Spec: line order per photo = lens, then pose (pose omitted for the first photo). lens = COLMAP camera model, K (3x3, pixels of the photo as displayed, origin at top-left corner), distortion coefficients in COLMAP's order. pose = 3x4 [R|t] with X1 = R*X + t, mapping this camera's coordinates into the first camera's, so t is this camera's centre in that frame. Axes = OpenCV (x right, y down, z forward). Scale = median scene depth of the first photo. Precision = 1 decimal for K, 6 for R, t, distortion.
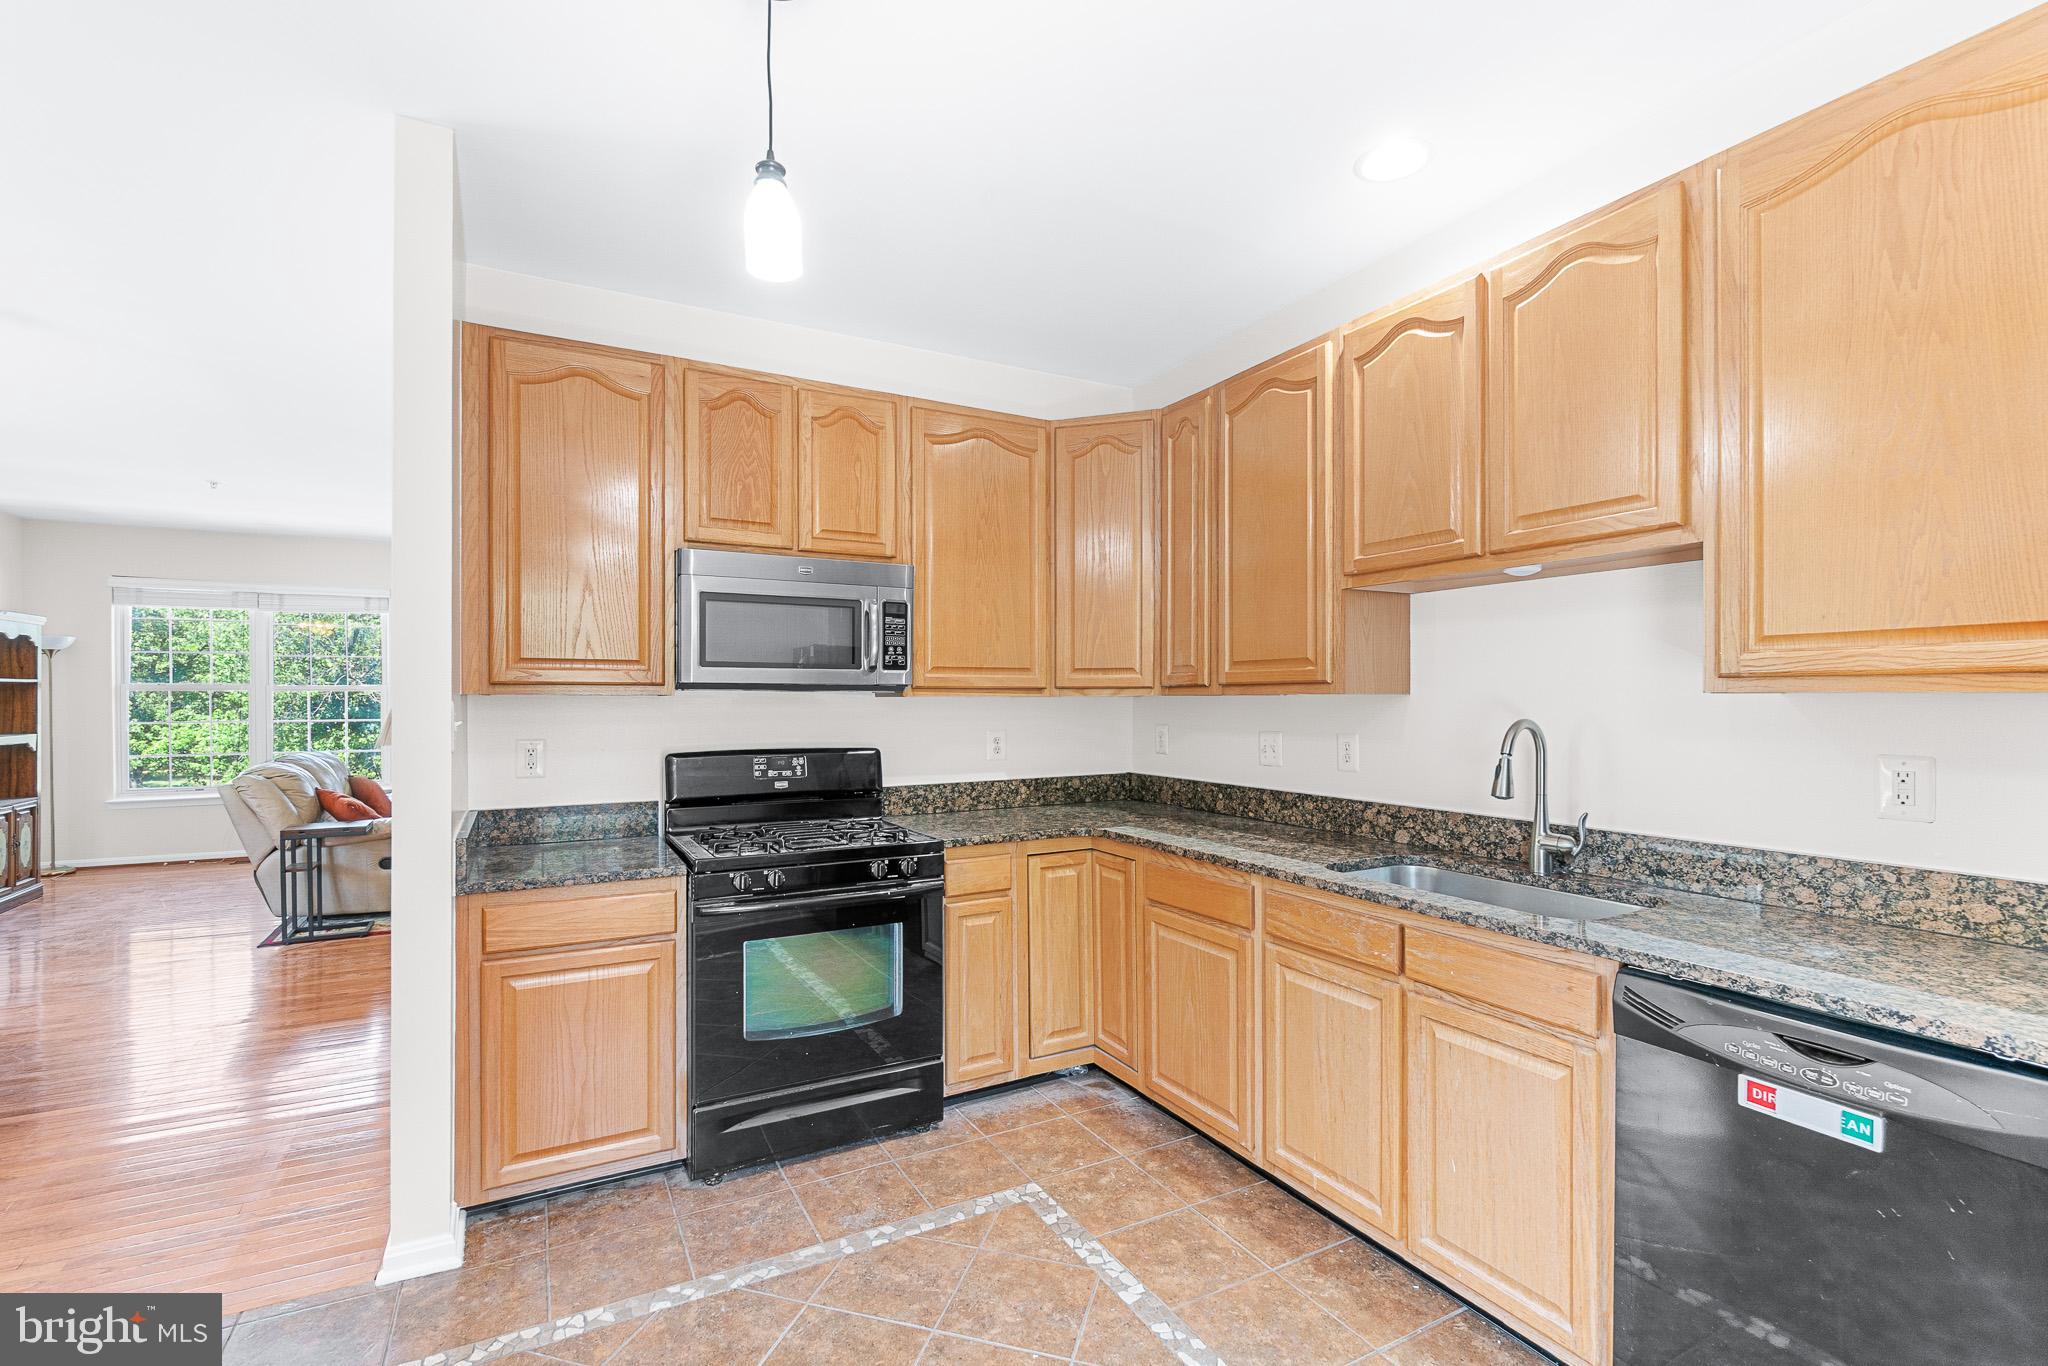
lens RADIAL K [[899.0, 0, 1000.2], [0, 899.0, 698.7], [0, 0, 1]] dist [-0.002335, -0.000111]
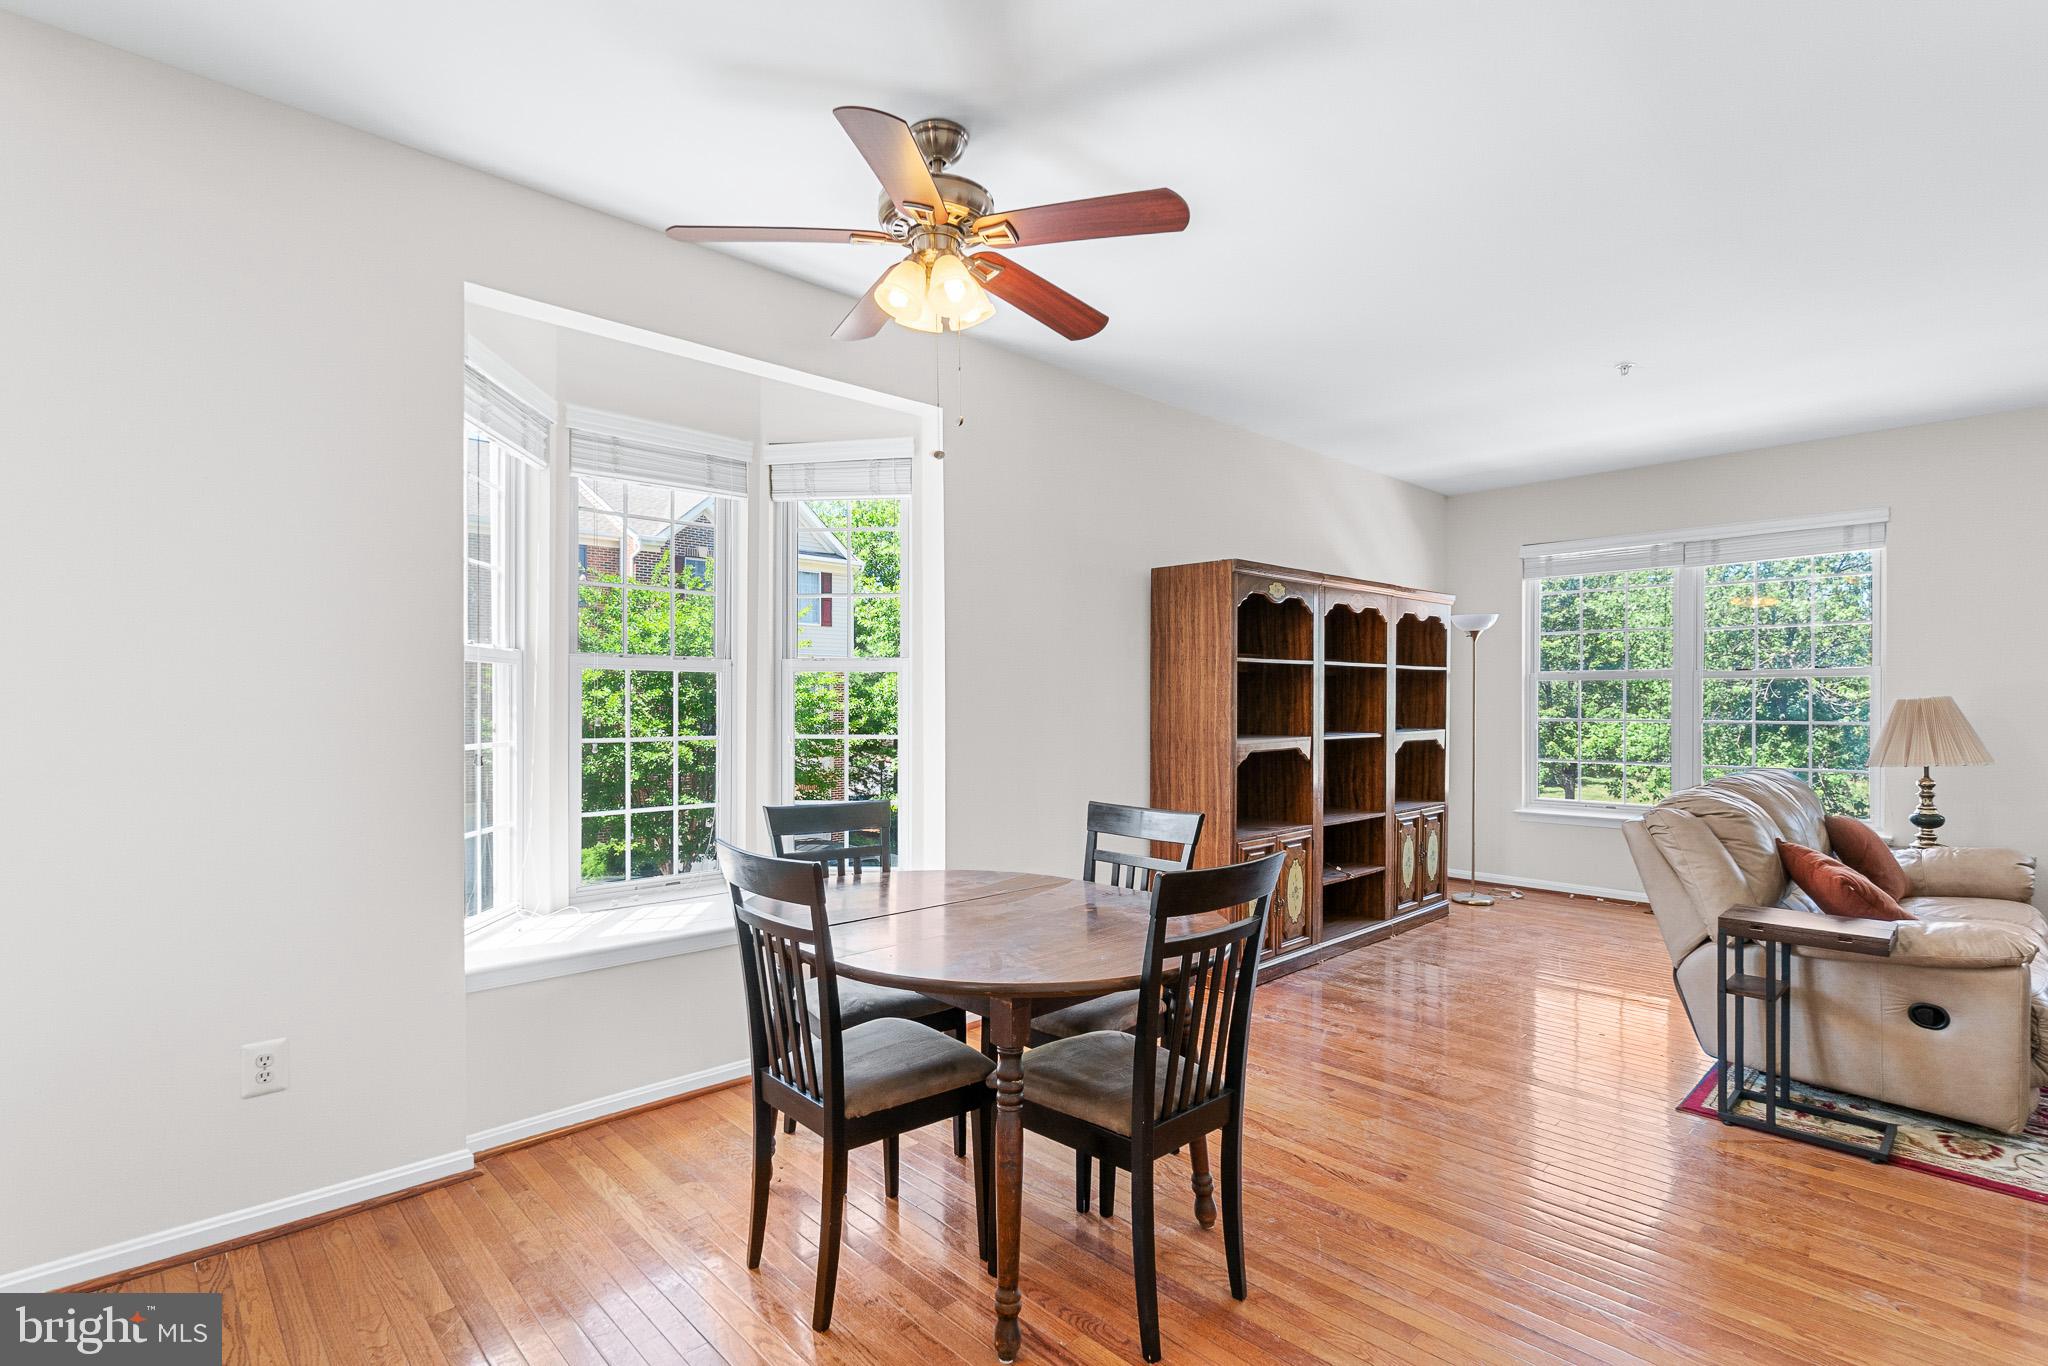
lens RADIAL K [[958.9, 0, 1018.6], [0, 958.9, 716.4], [0, 0, 1]] dist [-0.002121, 0.000140]
pose [[0.270544, 0.016719, -0.962562, -0.312129], [0.000982, 0.999844, 0.017643, 0.010393], [0.962707, -0.005718, 0.270485, 0.376724]]
